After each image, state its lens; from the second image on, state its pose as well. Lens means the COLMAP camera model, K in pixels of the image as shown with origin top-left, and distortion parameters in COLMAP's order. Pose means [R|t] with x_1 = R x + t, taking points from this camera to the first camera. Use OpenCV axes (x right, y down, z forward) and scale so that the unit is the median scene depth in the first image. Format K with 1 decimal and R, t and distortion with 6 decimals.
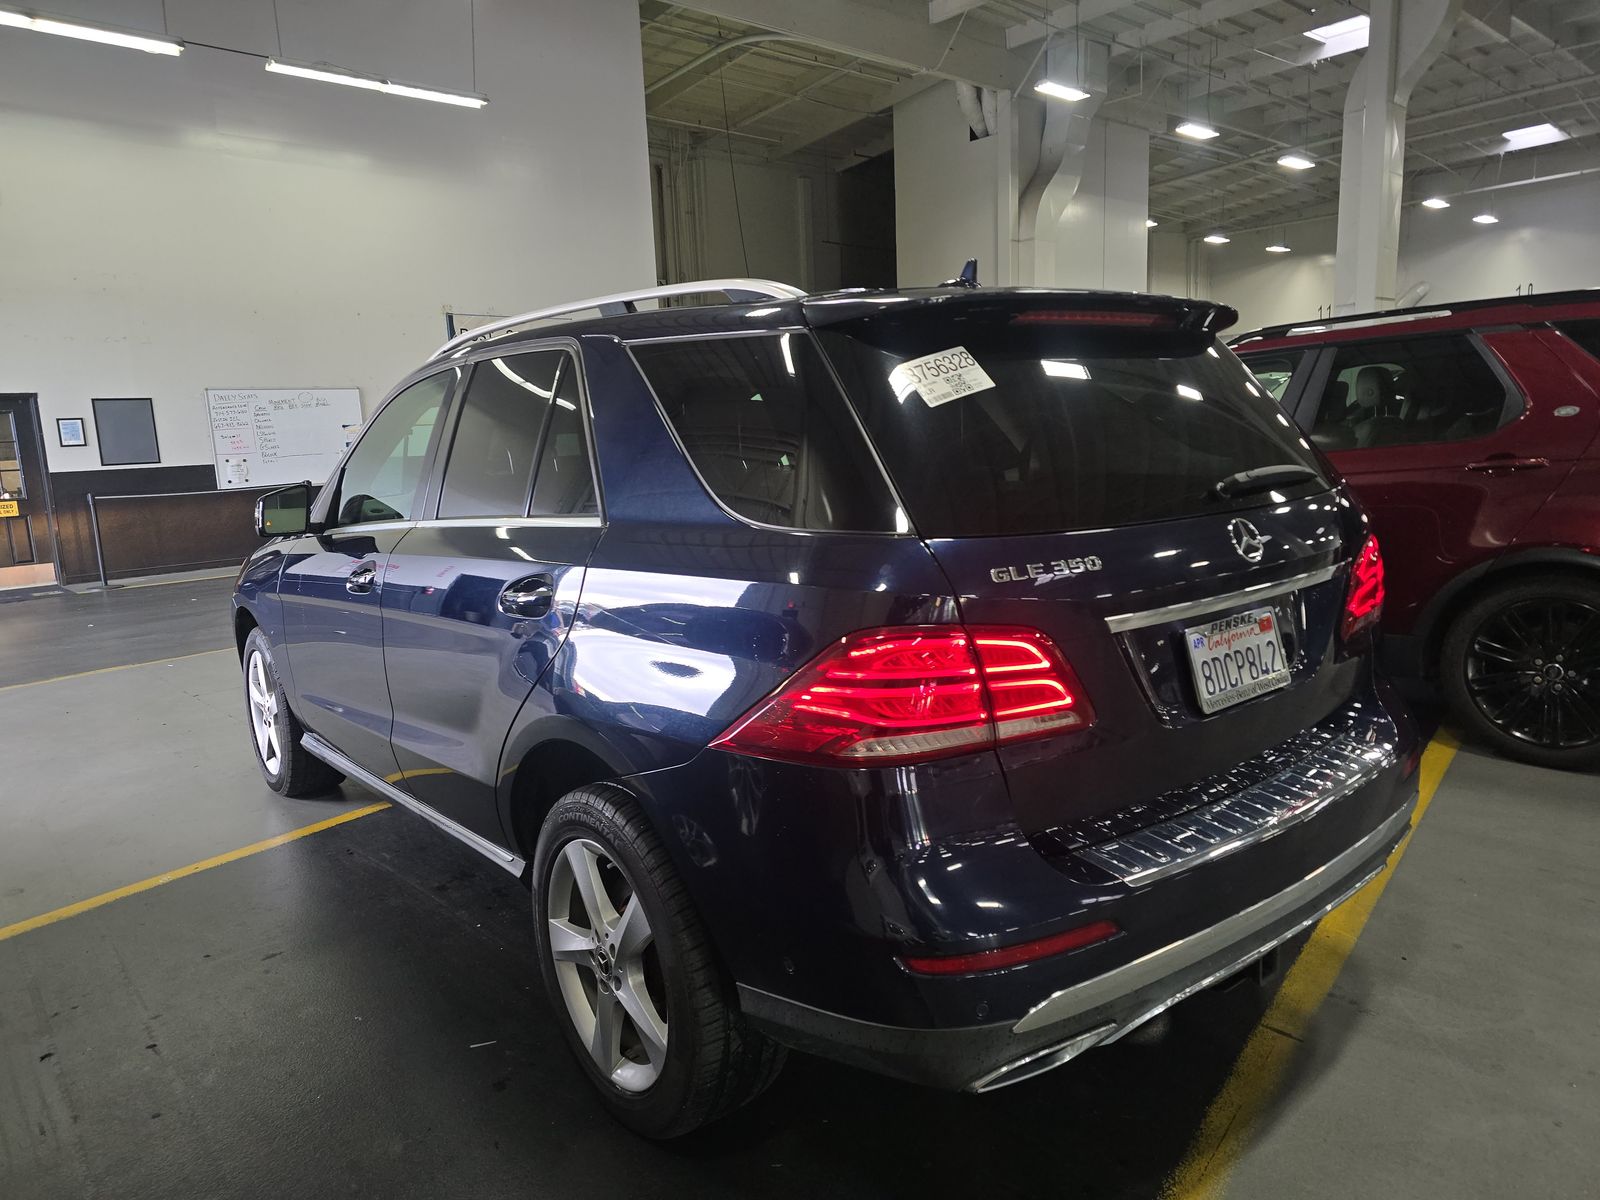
lens RADIAL K [[1056.1, 0, 805.7], [0, 1056.1, 605.1], [0, 0, 1]] dist [0.029772, -0.033154]
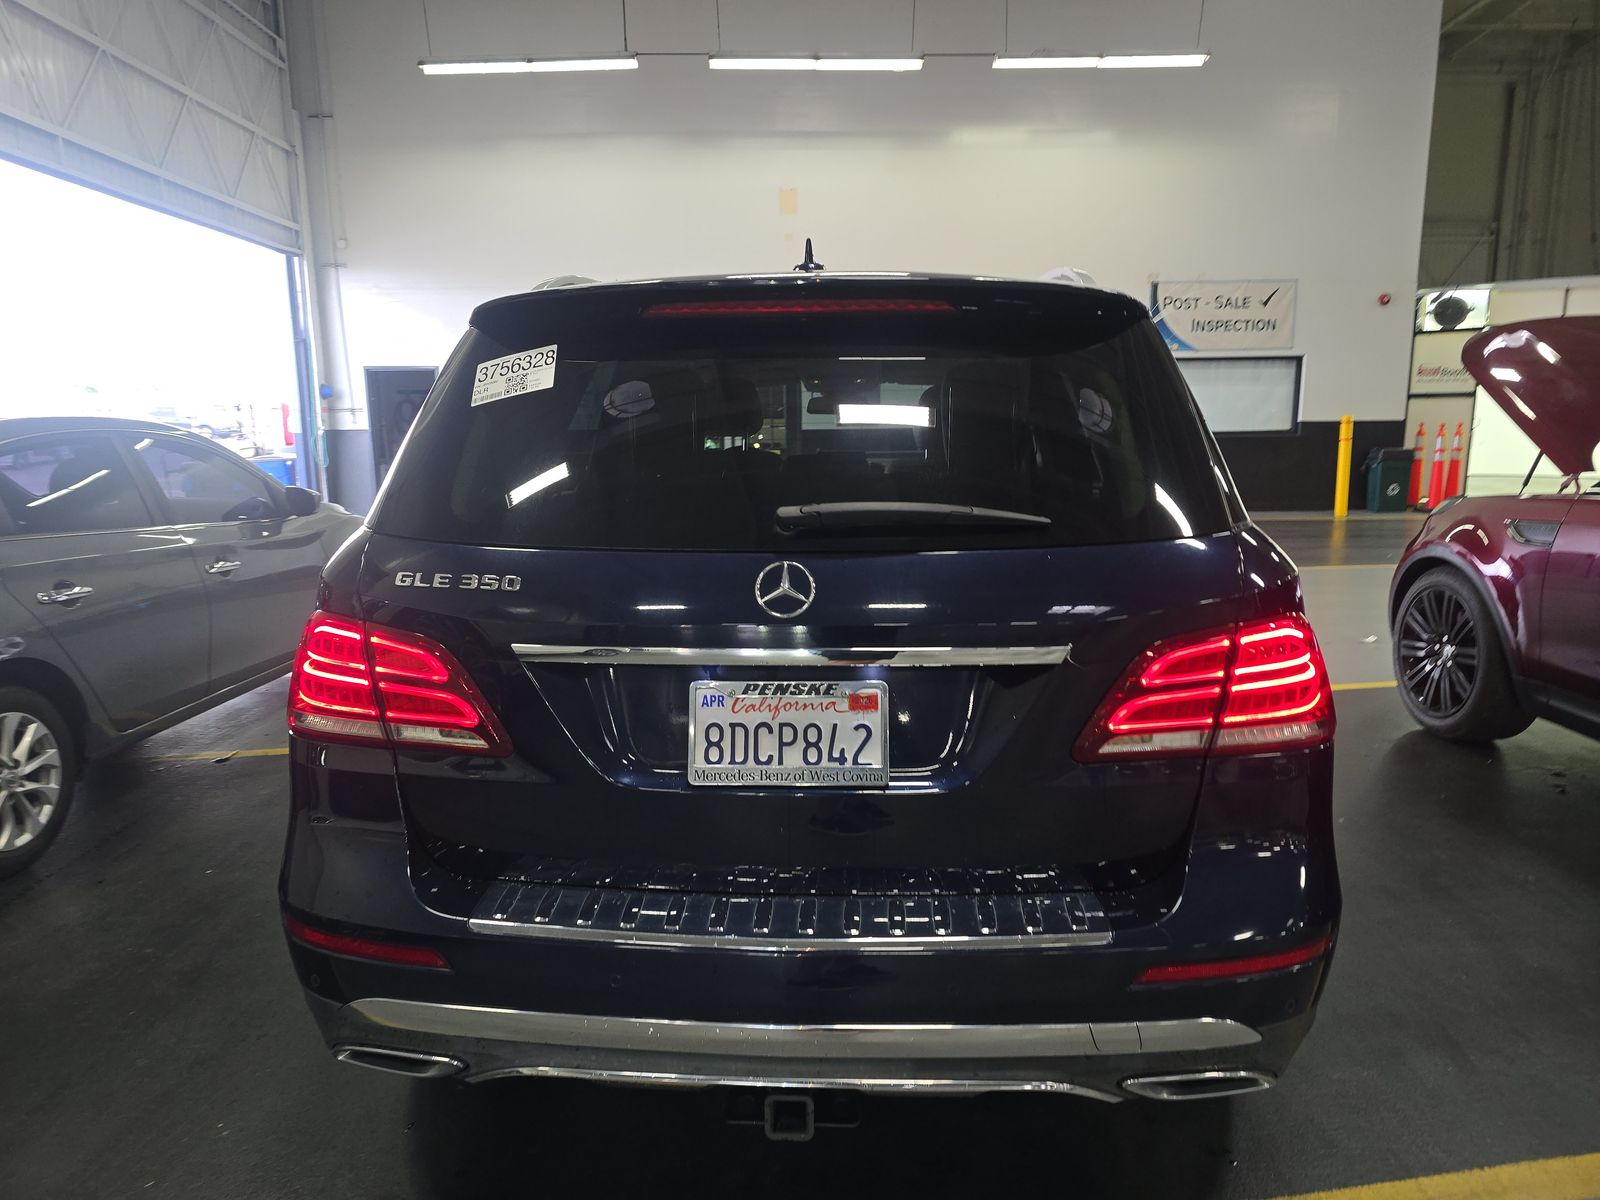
lens RADIAL K [[1056.1, 0, 805.7], [0, 1056.1, 605.1], [0, 0, 1]] dist [0.029772, -0.033154]
pose [[0.736221, 0.150945, -0.659693, 0.926576], [-0.130829, 0.988164, 0.080096, -0.109977], [0.663975, 0.027338, 0.747255, 0.412622]]
